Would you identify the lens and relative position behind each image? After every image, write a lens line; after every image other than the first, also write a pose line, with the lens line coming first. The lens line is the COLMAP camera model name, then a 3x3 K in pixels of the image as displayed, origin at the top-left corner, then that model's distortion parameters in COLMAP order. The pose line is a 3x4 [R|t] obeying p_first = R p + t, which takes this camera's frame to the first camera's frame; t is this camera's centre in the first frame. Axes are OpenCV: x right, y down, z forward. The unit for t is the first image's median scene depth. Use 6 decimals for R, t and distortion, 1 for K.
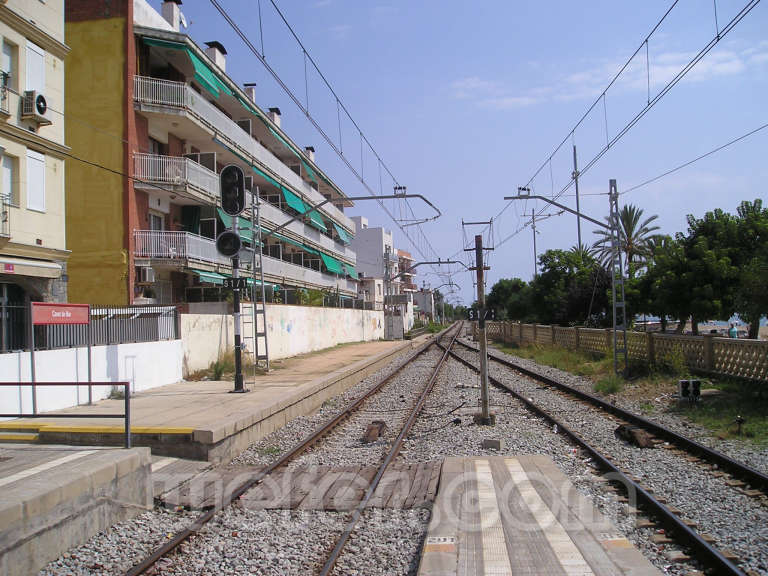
lens RADIAL K [[791.2, 0, 384.0], [0, 791.2, 288.0], [0, 0, 1]] dist [-0.128011, 0.011624]
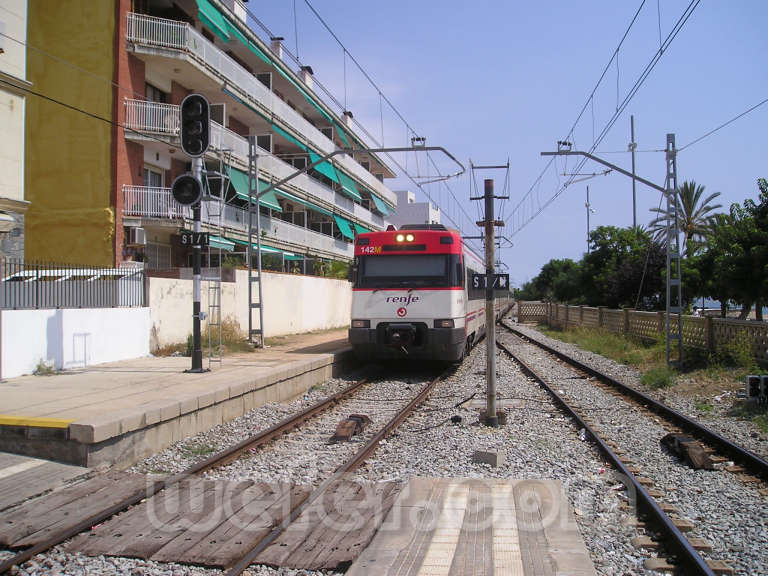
lens RADIAL K [[797.2, 0, 384.0], [0, 797.2, 288.0], [0, 0, 1]] dist [-0.132512, 0.076245]
pose [[0.997519, 0.027133, -0.064956, 0.038211], [-0.025422, 0.999311, 0.027029, 0.011036], [0.065645, -0.025311, 0.997522, 0.118731]]
